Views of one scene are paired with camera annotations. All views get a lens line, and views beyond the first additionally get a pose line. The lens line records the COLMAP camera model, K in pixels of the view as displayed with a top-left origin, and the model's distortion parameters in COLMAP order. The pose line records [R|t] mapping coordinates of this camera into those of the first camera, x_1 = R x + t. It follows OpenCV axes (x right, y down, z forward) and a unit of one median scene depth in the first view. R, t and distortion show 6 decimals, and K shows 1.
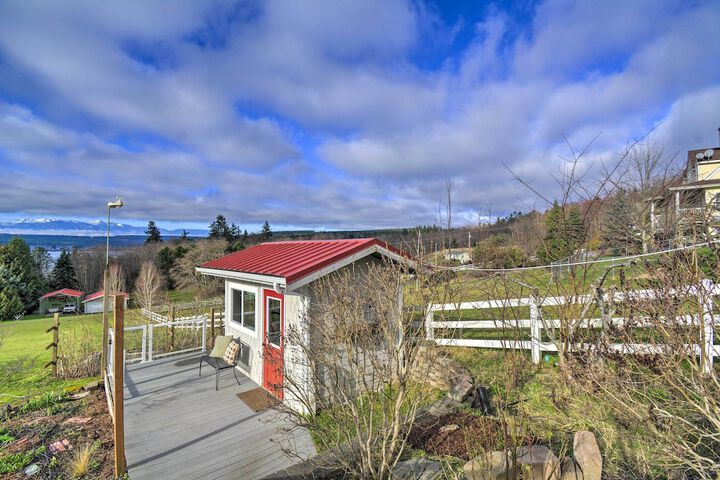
lens RADIAL K [[325.7, 0, 360.0], [0, 325.7, 240.0], [0, 0, 1]] dist [-0.014900, -0.000217]
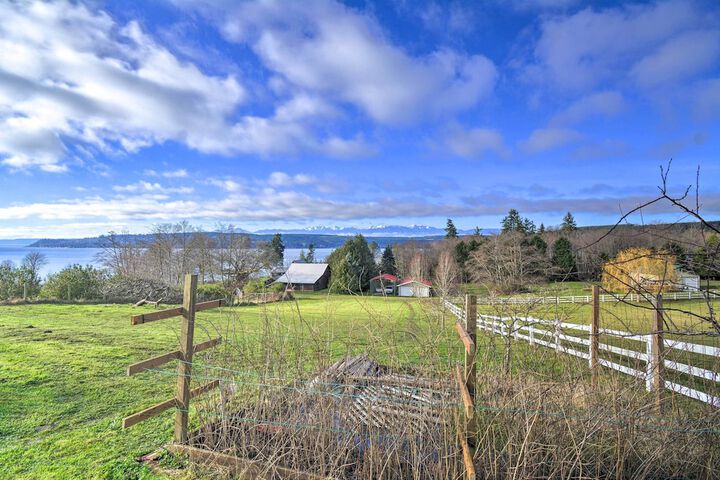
lens RADIAL K [[318.5, 0, 360.0], [0, 318.5, 240.0], [0, 0, 1]] dist [-0.000034, 0.000003]
pose [[0.659111, -0.014272, -0.751911, -0.040814], [0.017885, 0.999835, -0.003301, 0.014726], [0.751833, -0.011272, 0.659257, 0.074642]]
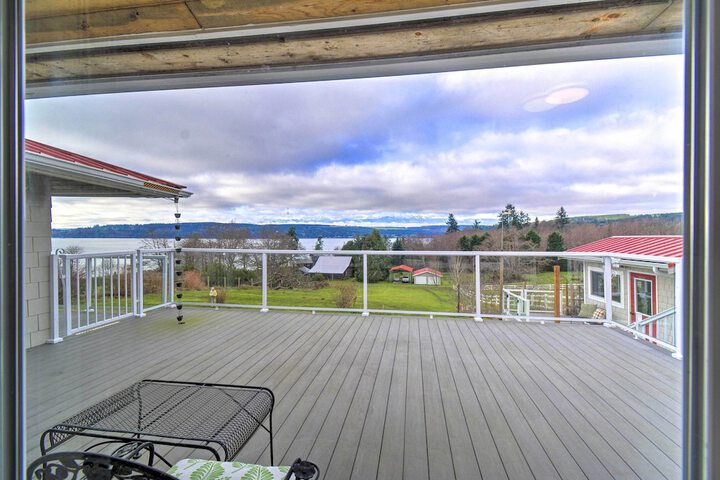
lens RADIAL K [[310.6, 0, 360.0], [0, 310.6, 240.0], [0, 0, 1]] dist [0.019626, -0.000035]
pose [[0.663917, 0.008959, -0.747753, -0.003874], [0.019127, 0.999398, 0.028957, -0.001880], [0.747562, -0.033527, 0.663346, -0.034628]]
